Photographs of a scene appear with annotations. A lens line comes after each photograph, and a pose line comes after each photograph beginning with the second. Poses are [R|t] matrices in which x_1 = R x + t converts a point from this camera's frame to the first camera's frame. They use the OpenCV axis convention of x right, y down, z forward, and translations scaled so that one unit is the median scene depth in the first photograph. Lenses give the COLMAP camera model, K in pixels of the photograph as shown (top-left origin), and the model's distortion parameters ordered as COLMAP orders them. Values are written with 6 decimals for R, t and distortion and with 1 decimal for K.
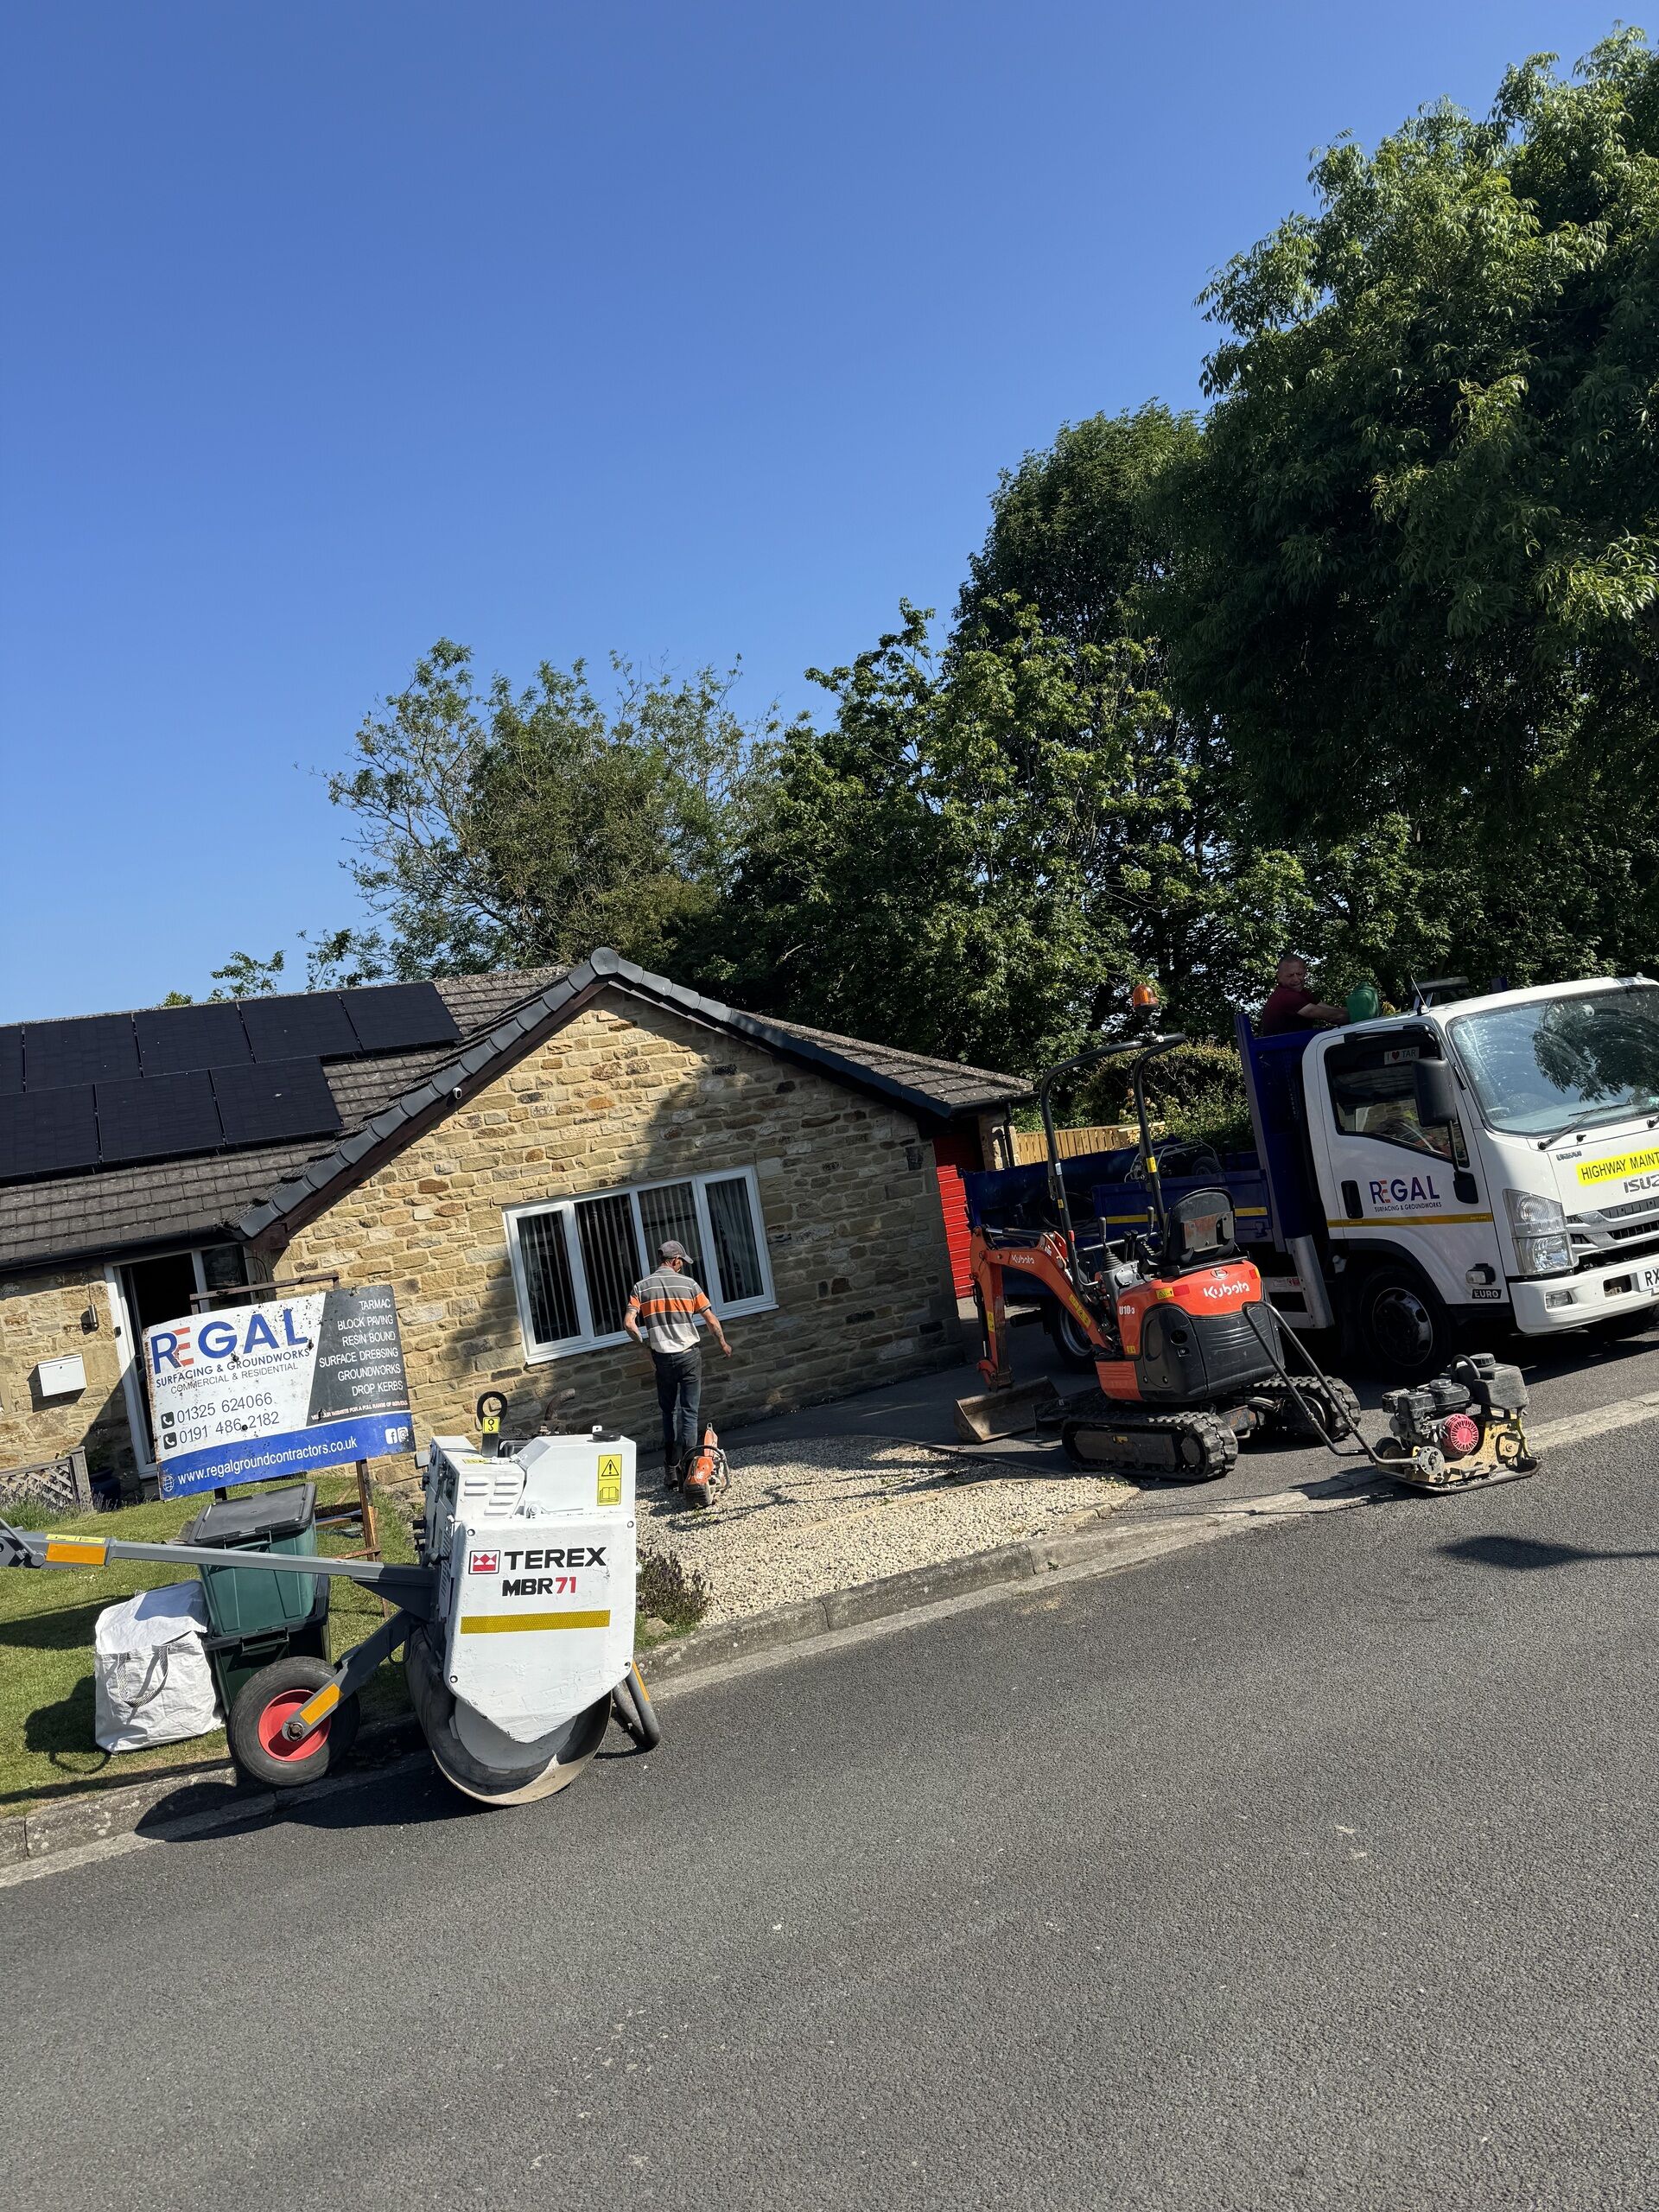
lens RADIAL K [[1522.5, 0, 832.0], [0, 1522.5, 1098.8], [0, 0, 1]] dist [0.010430, 0.000442]
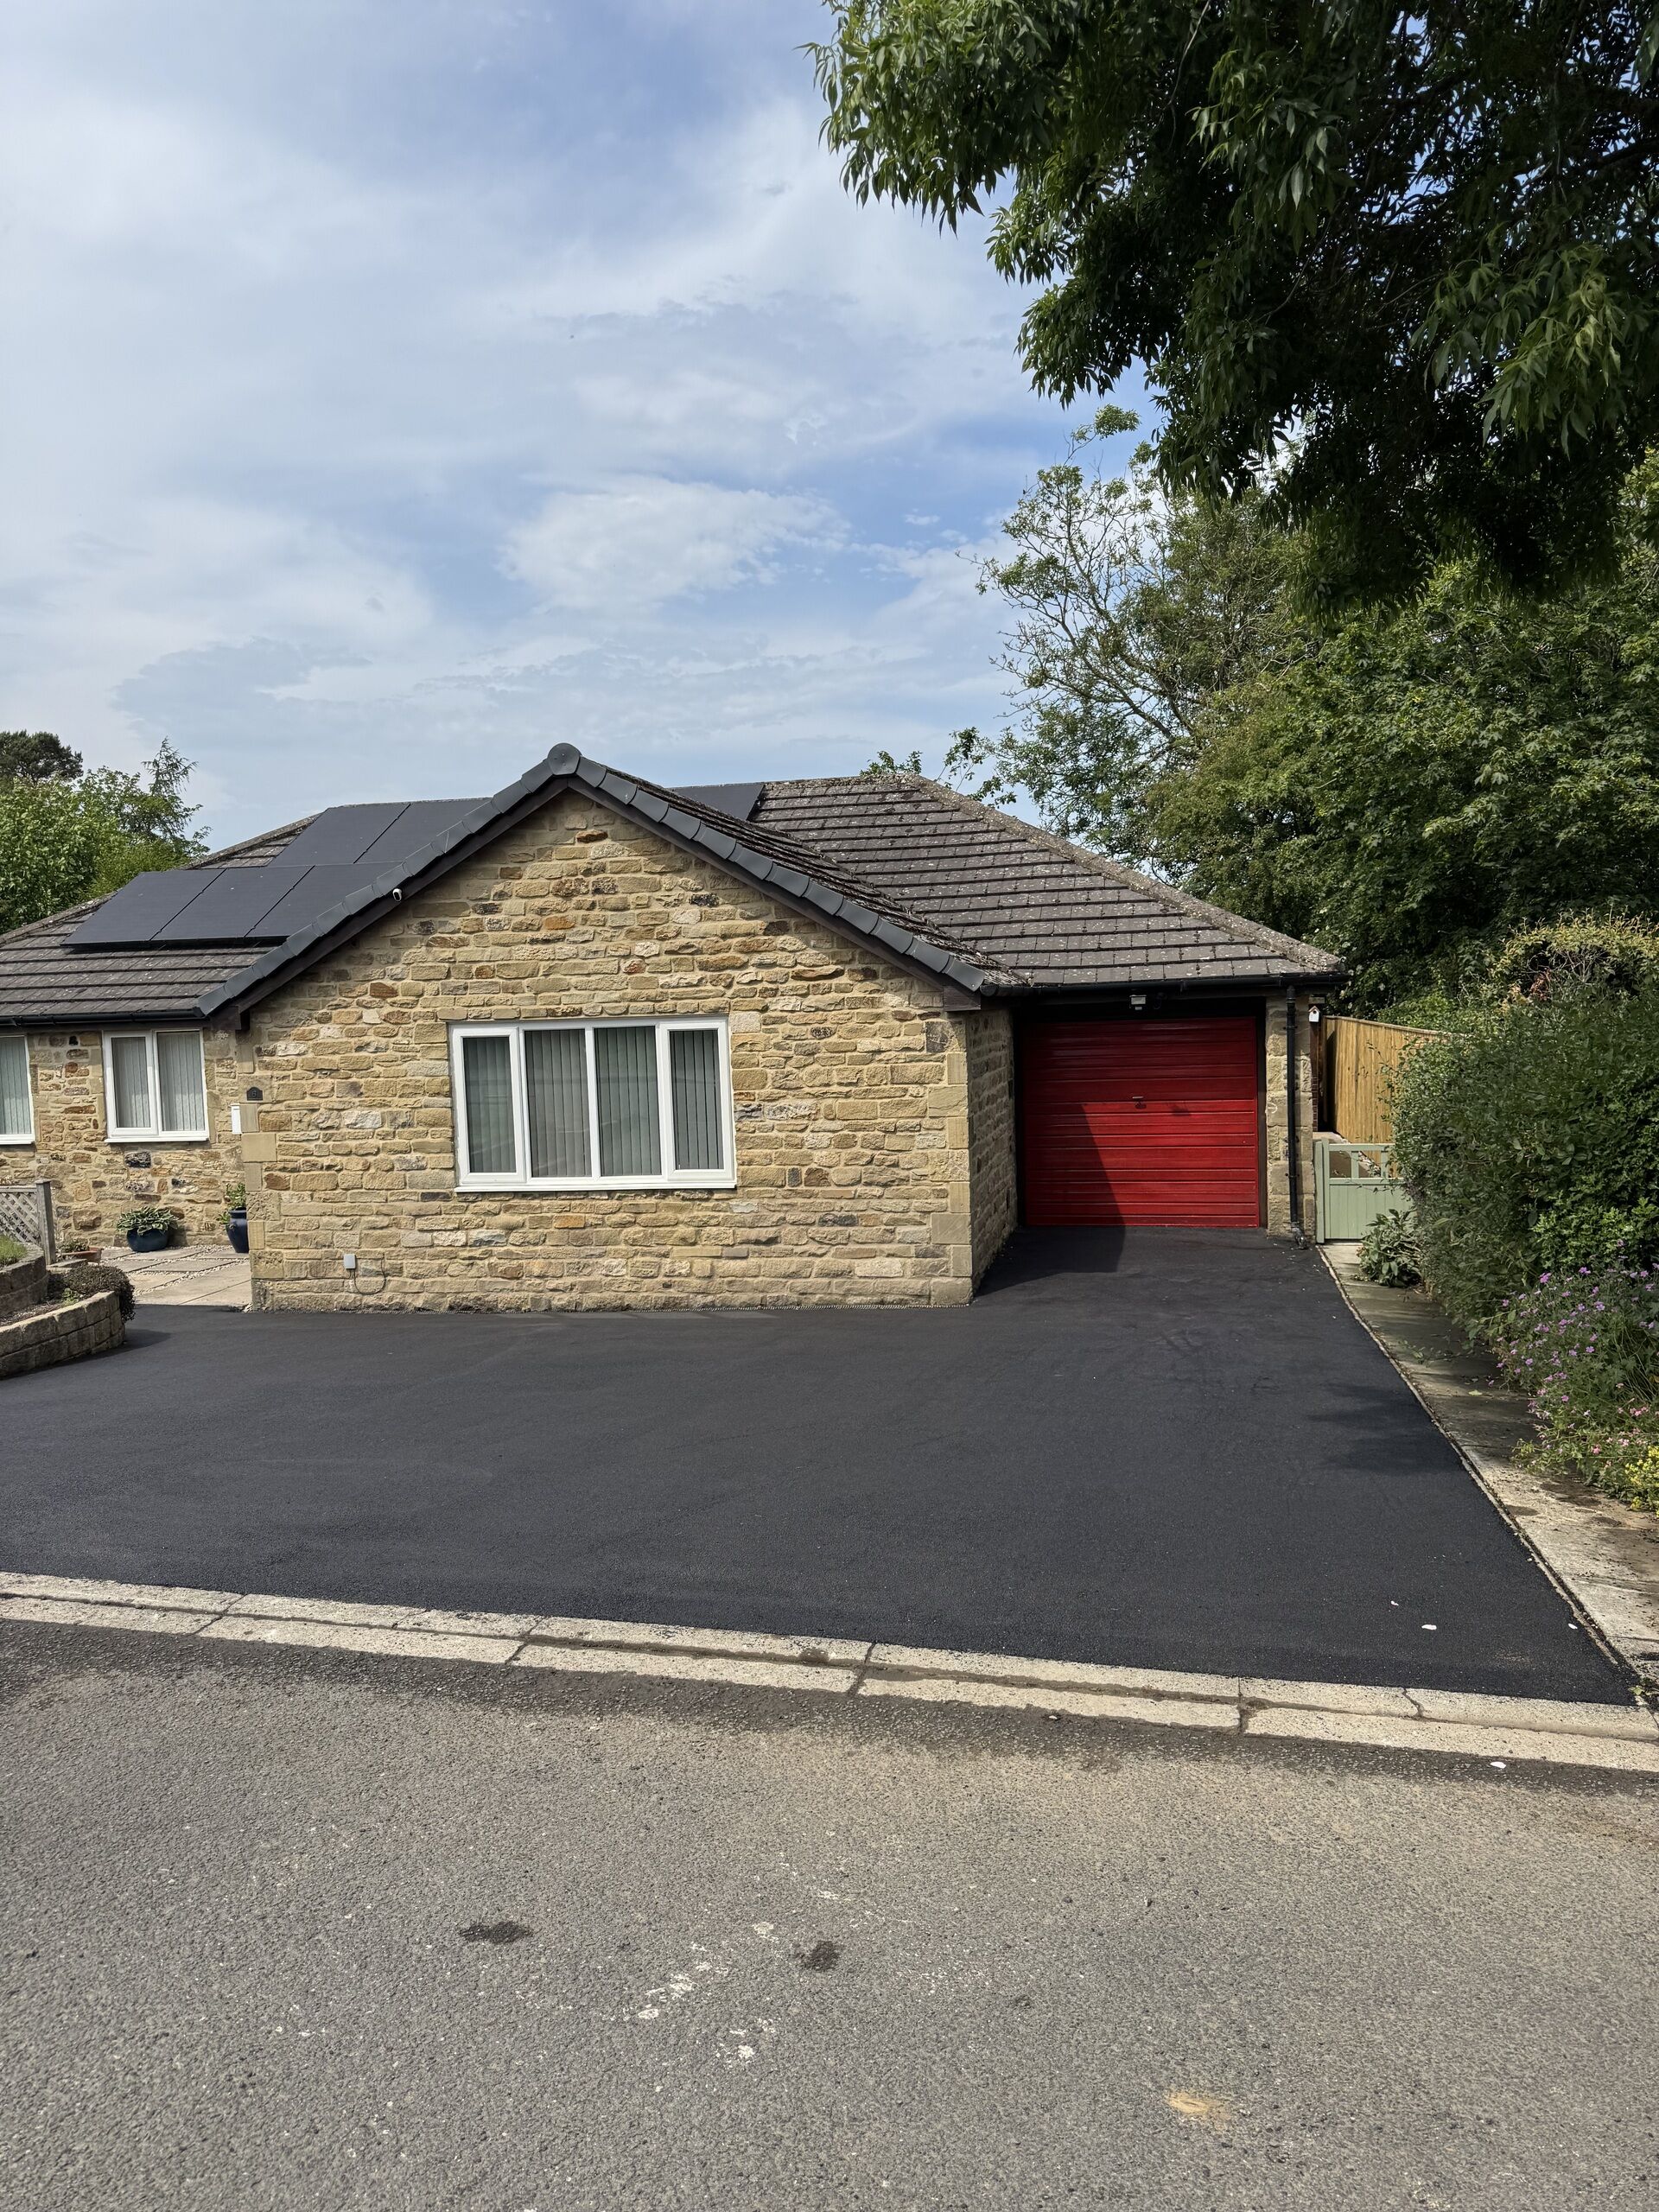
lens RADIAL K [[1522.5, 0, 829.8], [0, 1522.5, 1111.5], [0, 0, 1]] dist [0.010430, 0.000442]
pose [[0.802784, 0.174017, -0.570312, 0.481148], [-0.096851, 0.981819, 0.163250, -0.047650], [0.588352, -0.075819, 0.805042, 0.352396]]
